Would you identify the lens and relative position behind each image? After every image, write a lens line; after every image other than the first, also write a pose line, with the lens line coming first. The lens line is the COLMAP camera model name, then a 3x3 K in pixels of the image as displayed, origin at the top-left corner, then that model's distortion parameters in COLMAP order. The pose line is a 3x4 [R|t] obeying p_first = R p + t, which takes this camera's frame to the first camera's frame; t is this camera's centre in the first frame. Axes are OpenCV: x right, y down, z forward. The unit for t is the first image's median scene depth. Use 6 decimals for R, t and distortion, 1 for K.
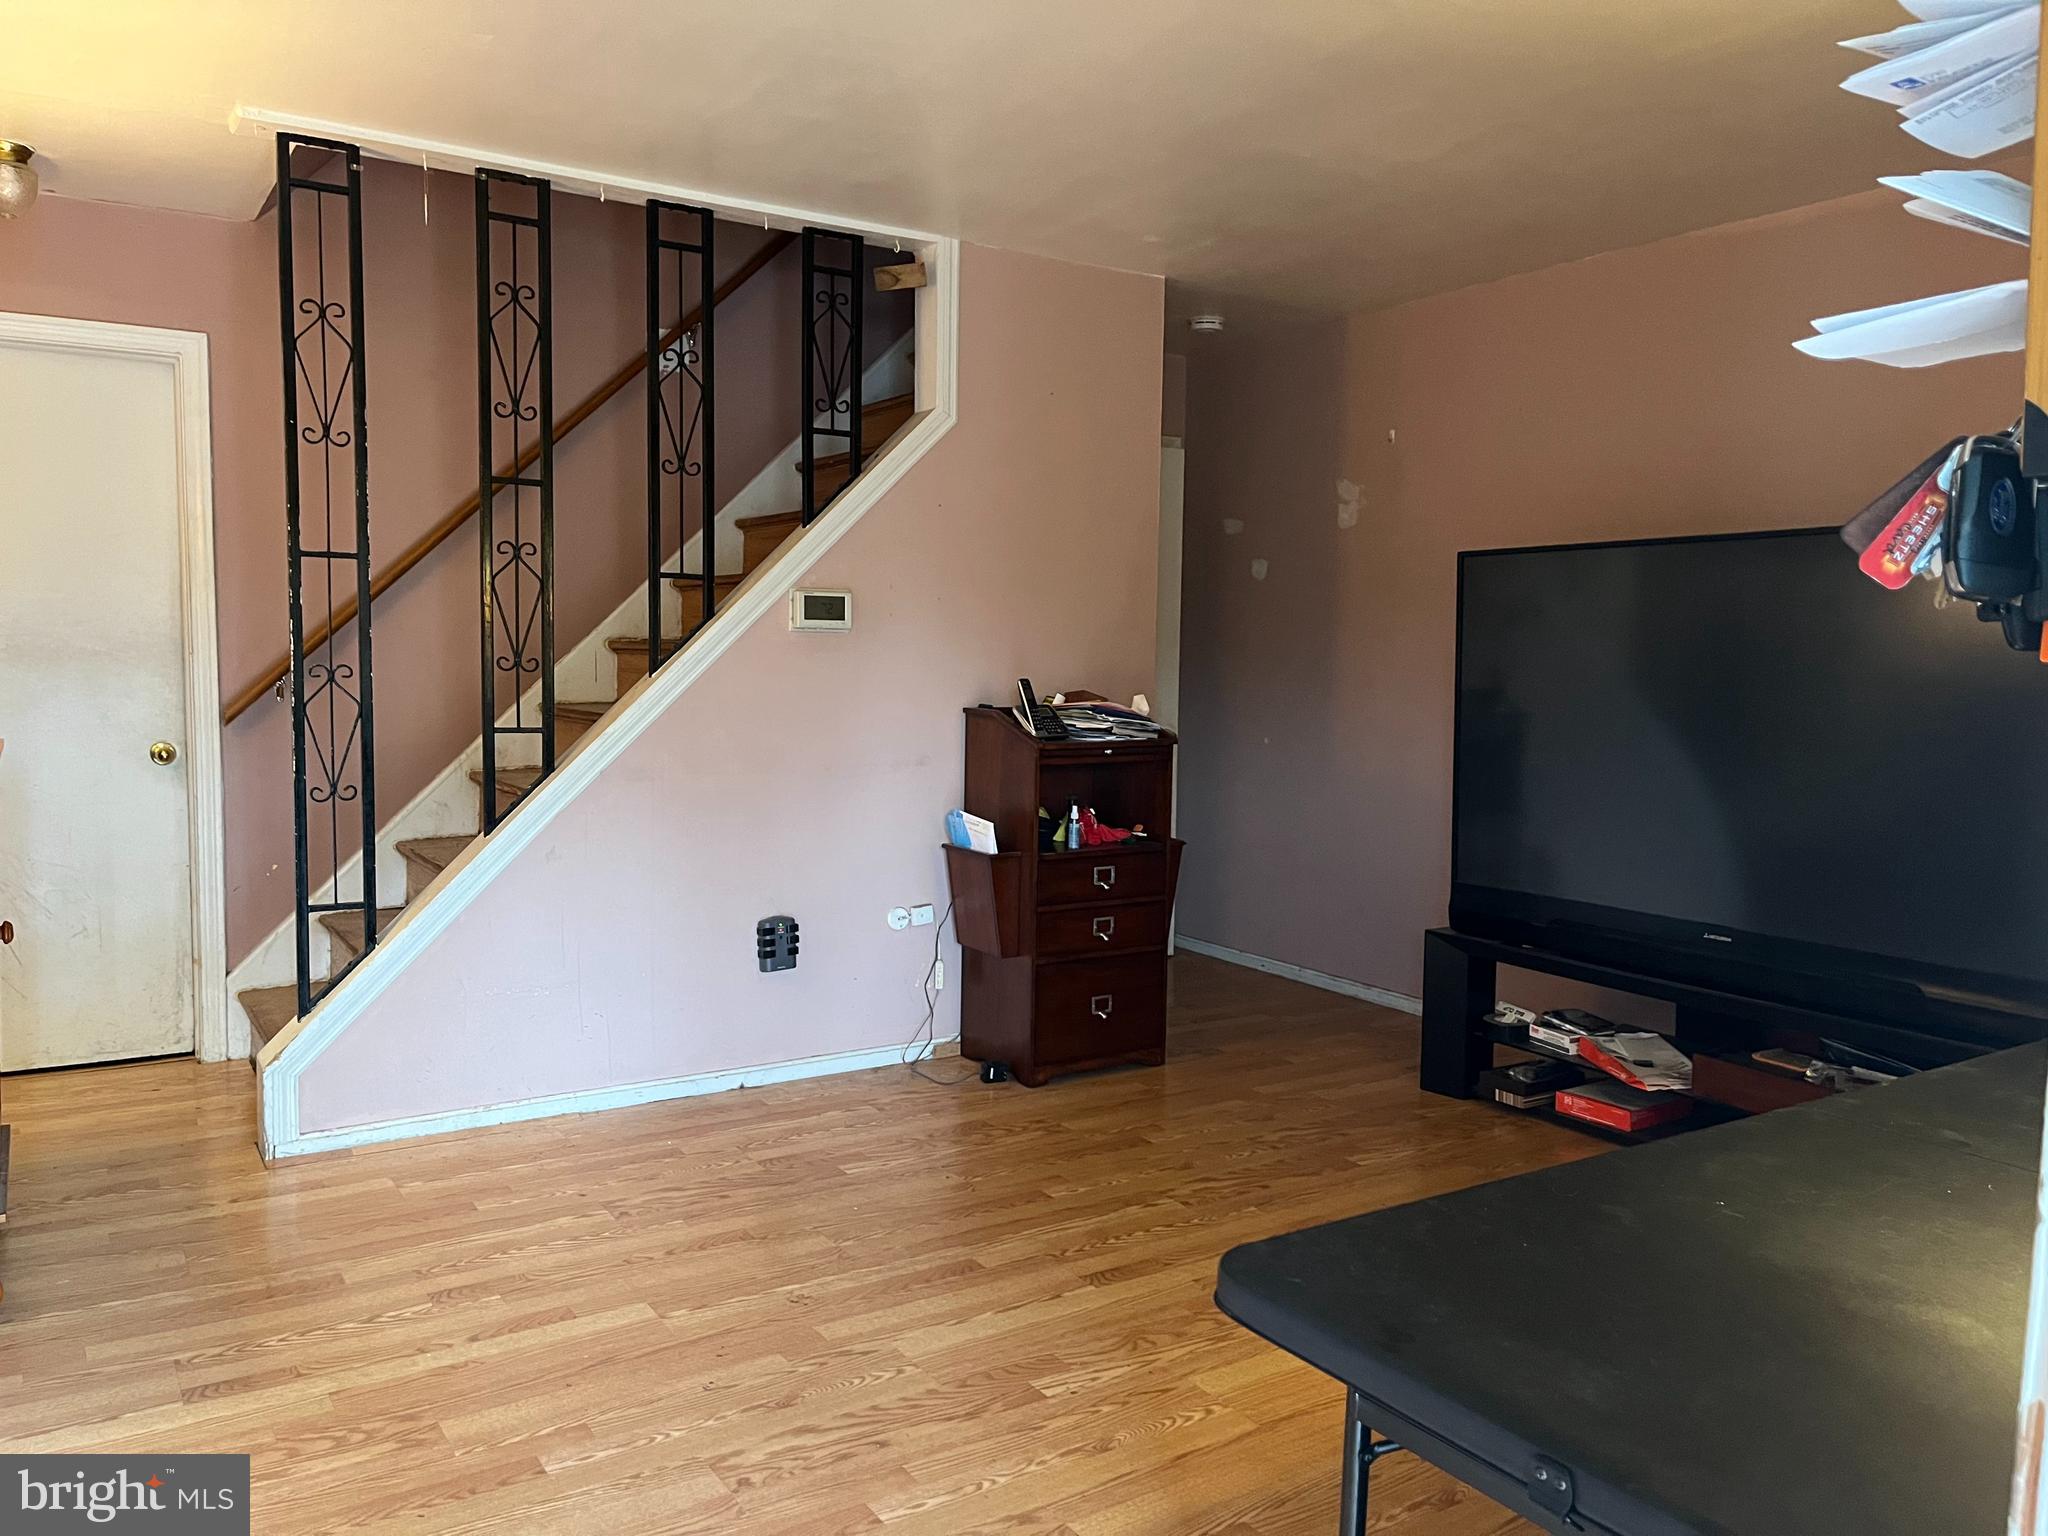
lens RADIAL K [[1533.7, 0, 1024.0], [0, 1533.7, 768.0], [0, 0, 1]] dist [0.061473, -0.055563]
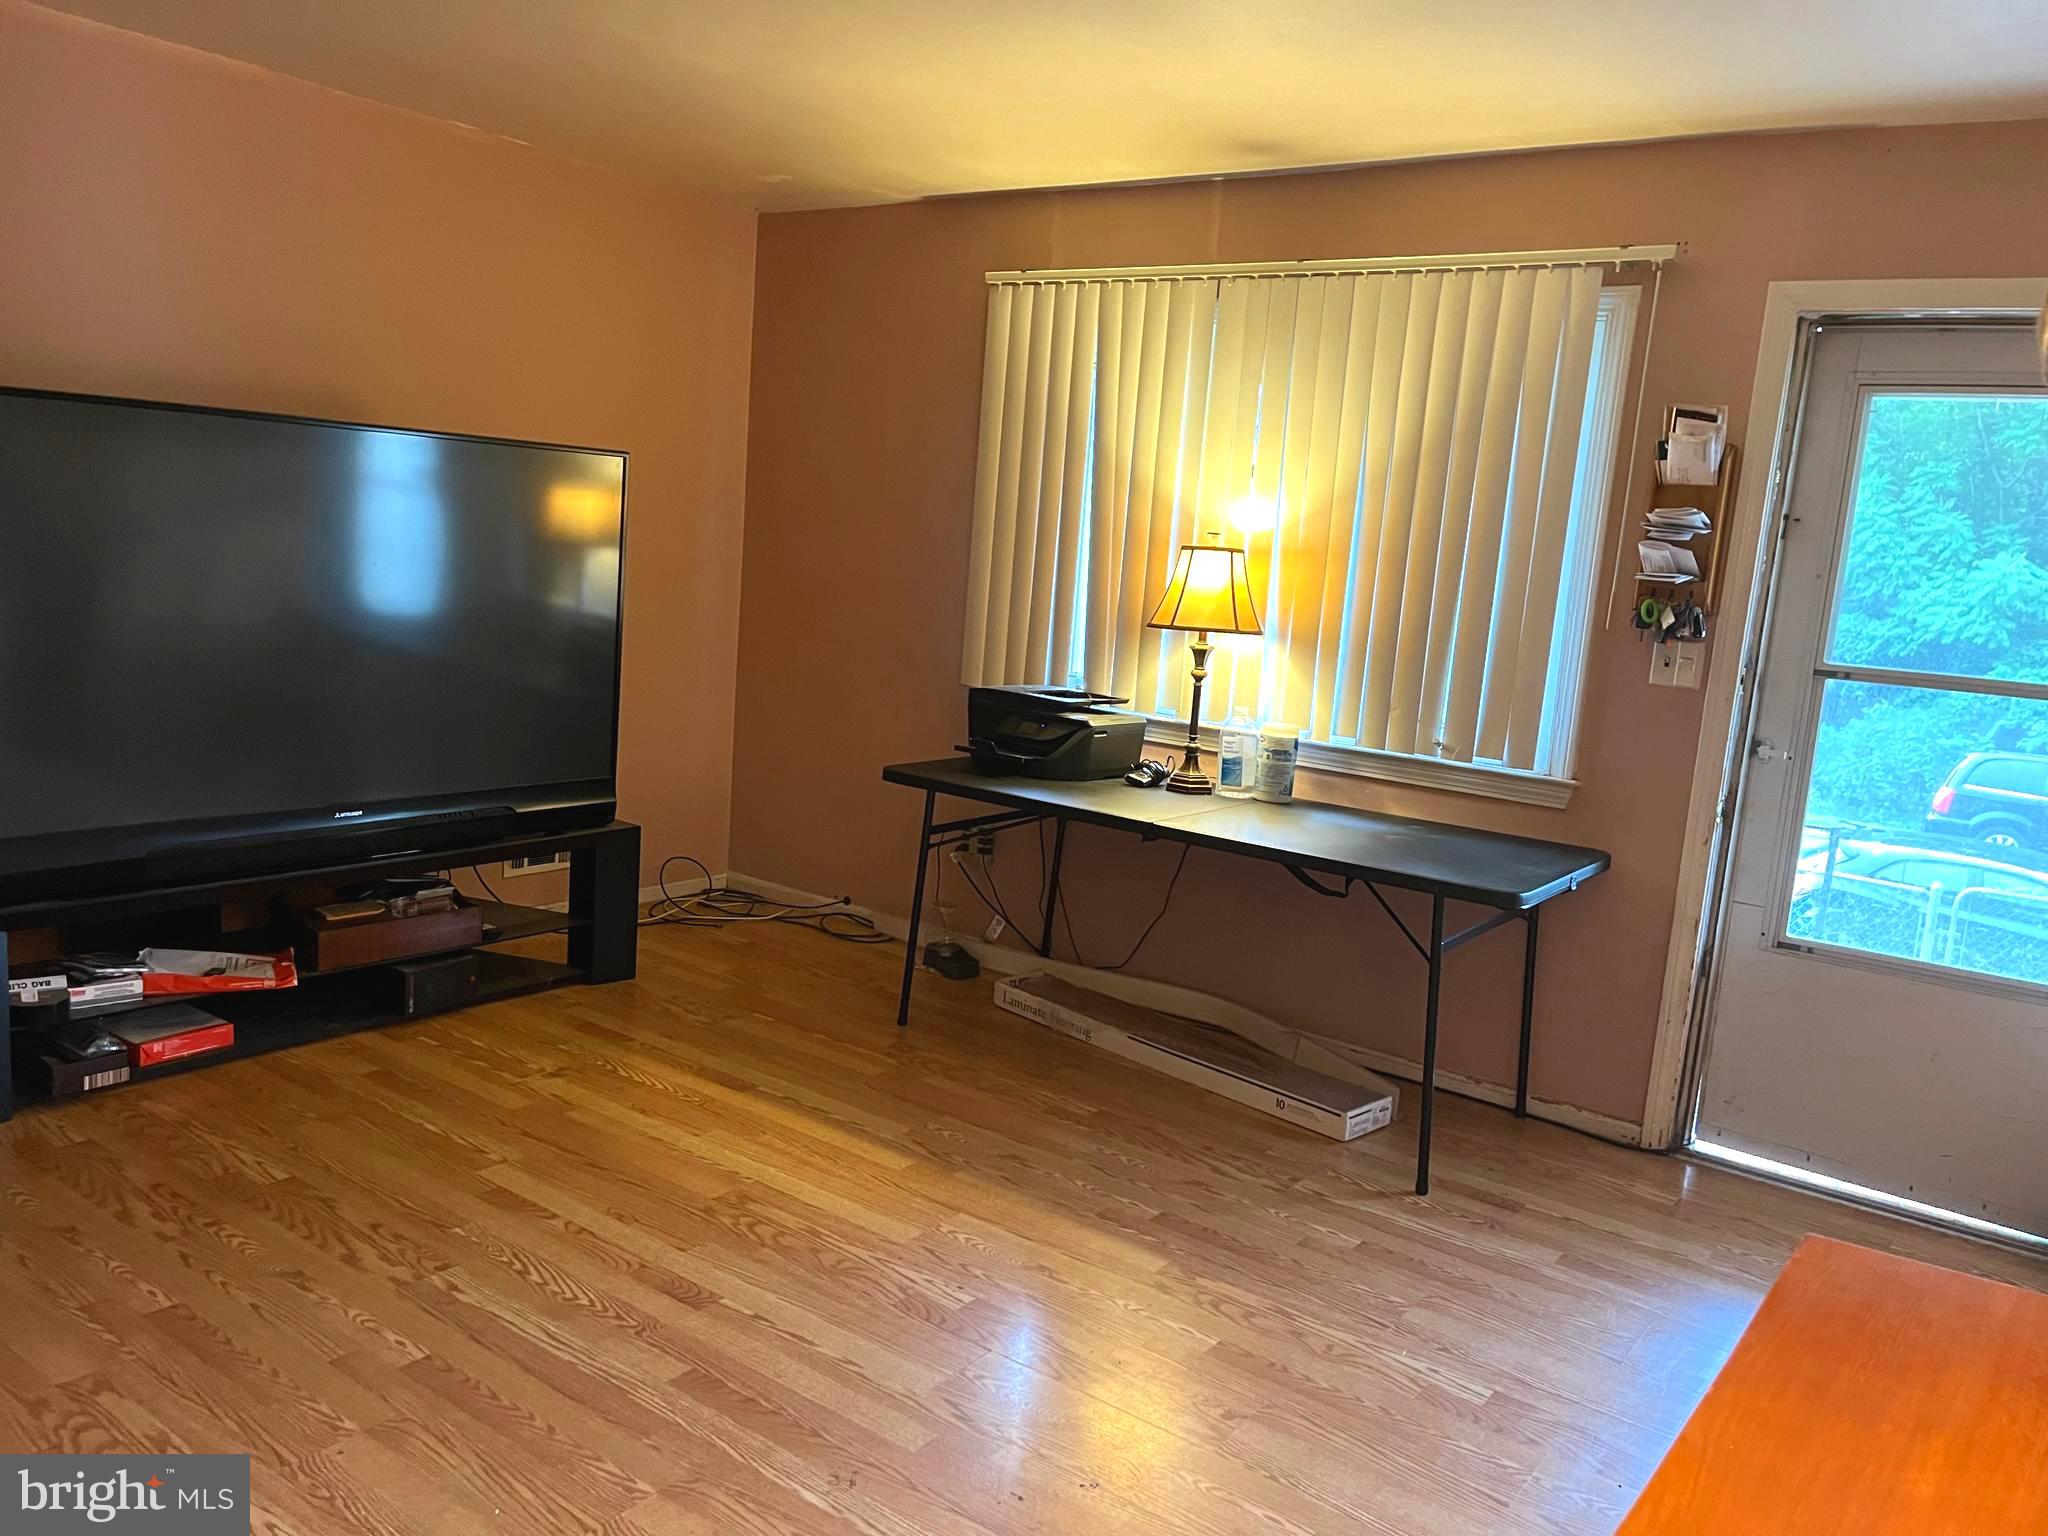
lens RADIAL K [[1533.7, 0, 1024.0], [0, 1533.7, 768.0], [0, 0, 1]] dist [0.061473, -0.055563]
pose [[-0.346011, -0.184968, 0.919817, -0.693264], [-0.006875, 0.980848, 0.194654, -0.132024], [-0.938205, 0.061029, -0.340655, 0.974327]]
